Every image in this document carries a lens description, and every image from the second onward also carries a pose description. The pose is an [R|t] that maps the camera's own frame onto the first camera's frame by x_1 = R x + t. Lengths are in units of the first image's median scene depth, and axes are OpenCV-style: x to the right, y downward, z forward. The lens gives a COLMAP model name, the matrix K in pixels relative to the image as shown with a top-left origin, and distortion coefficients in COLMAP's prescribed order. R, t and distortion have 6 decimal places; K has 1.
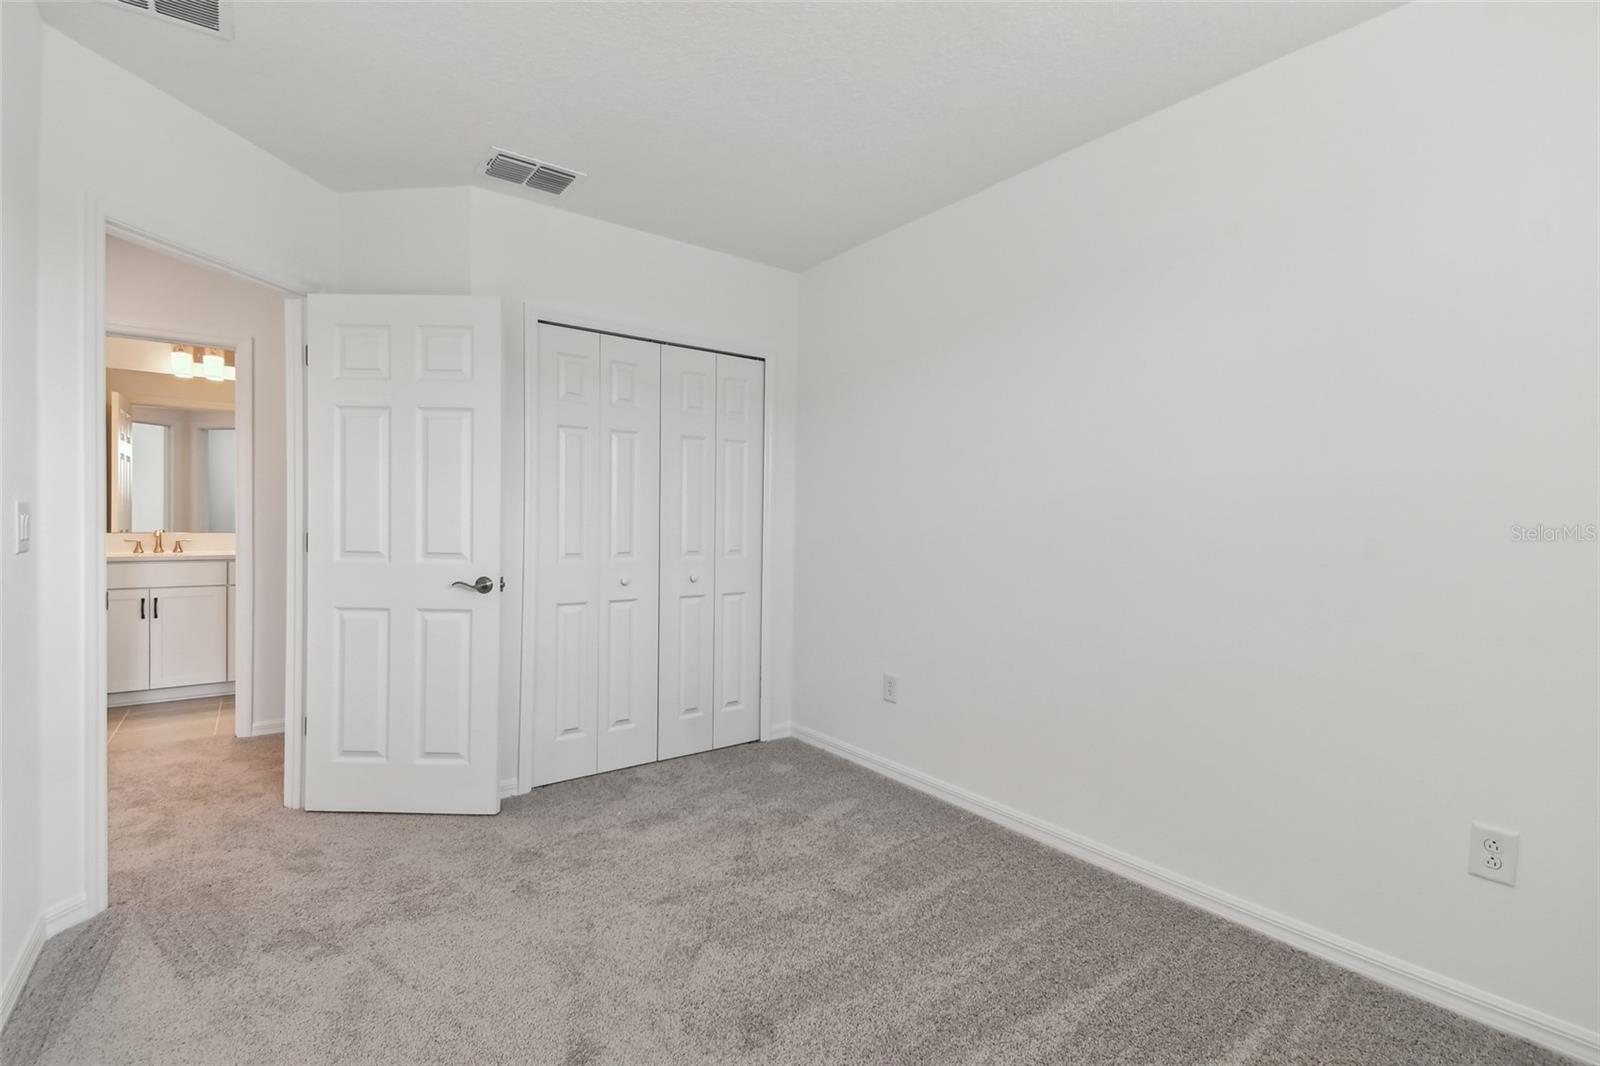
lens RADIAL K [[734.1, 0, 804.5], [0, 734.1, 528.0], [0, 0, 1]] dist [0.019843, -0.021221]
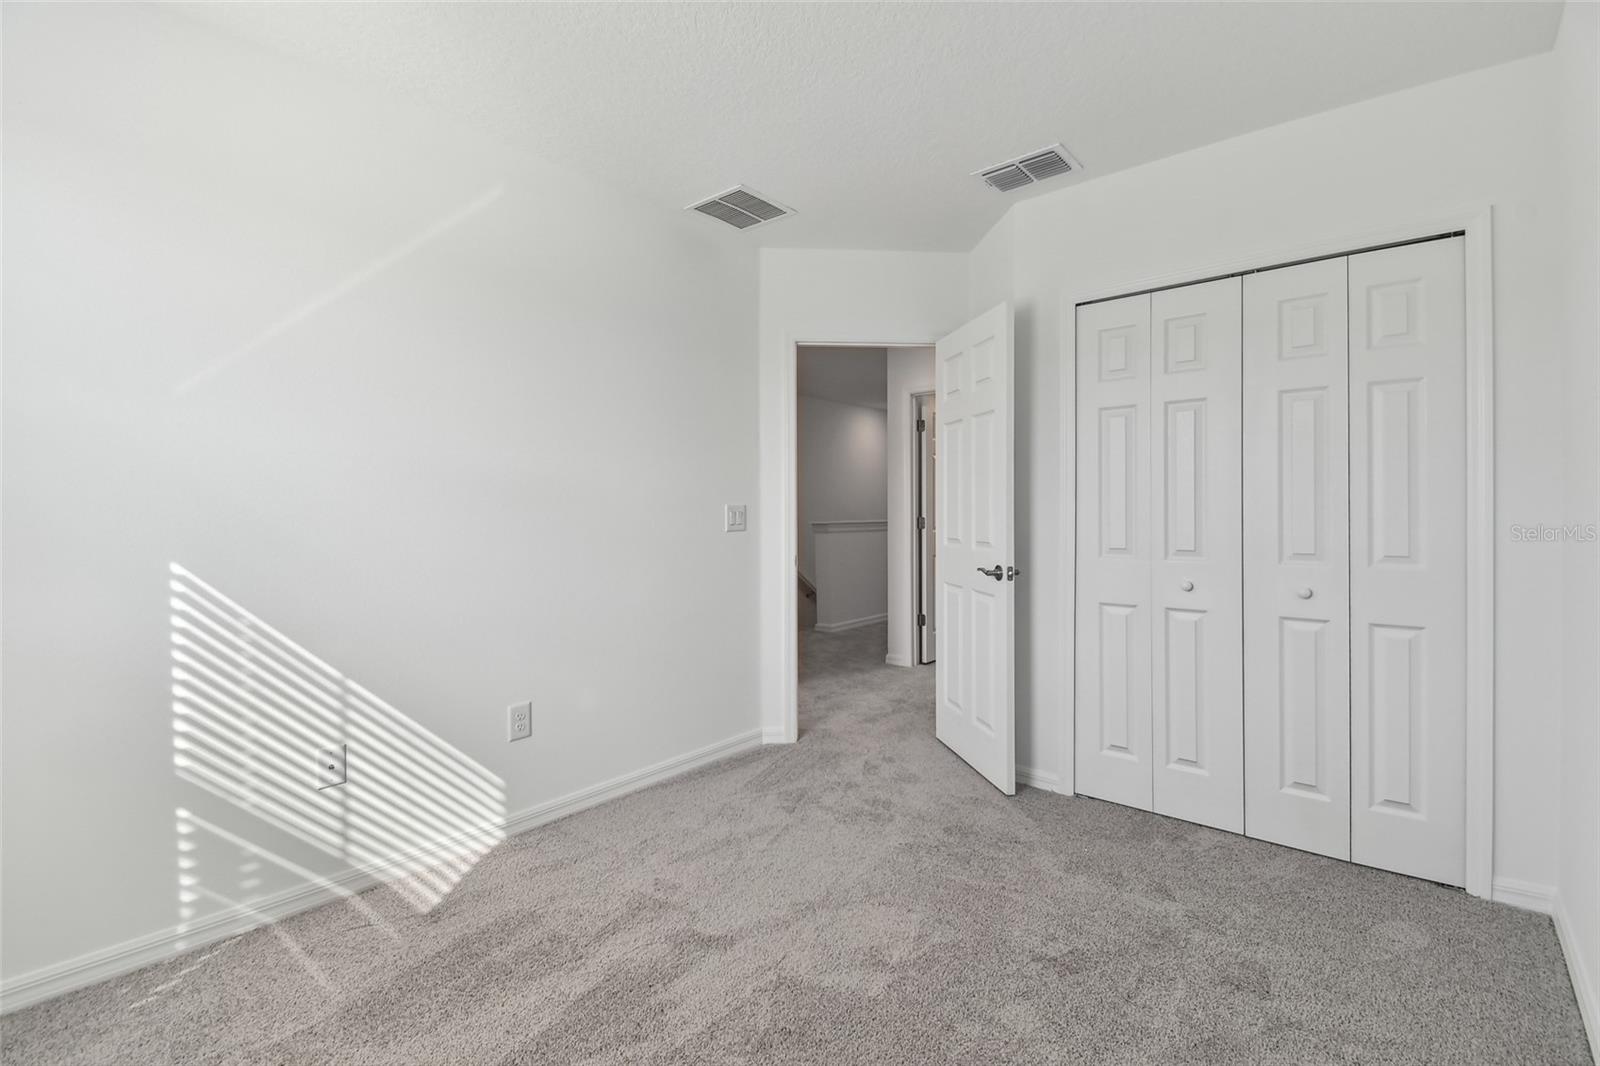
lens RADIAL K [[718.8, 0, 799.3], [0, 718.8, 506.7], [0, 0, 1]] dist [0.017823, -0.020977]
pose [[0.197105, -0.019213, -0.980194, 0.440922], [-0.008867, 0.999732, -0.021379, 0.005156], [0.980342, 0.012906, 0.196881, 0.422946]]
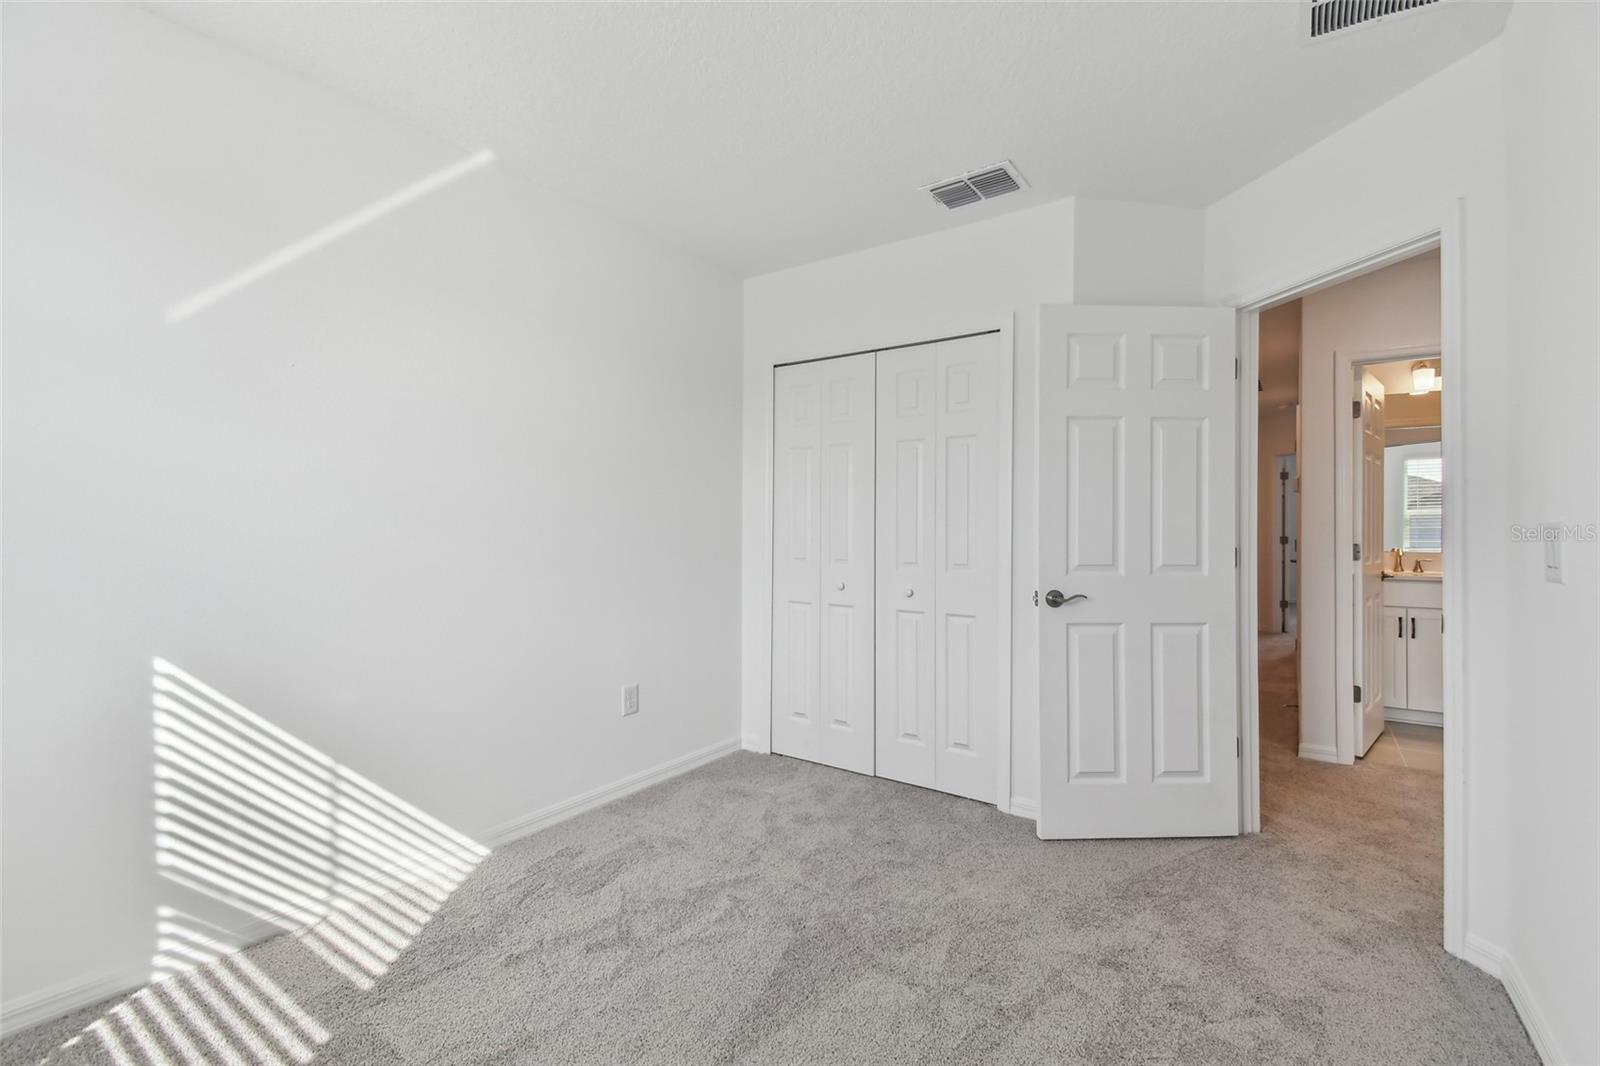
lens RADIAL K [[734.1, 0, 804.5], [0, 734.1, 528.0], [0, 0, 1]] dist [0.019843, -0.021221]
pose [[0.280587, -0.009315, -0.959783, 0.739823], [-0.018698, 0.999710, -0.015169, 0.003464], [0.959646, 0.022202, 0.280332, 0.647929]]
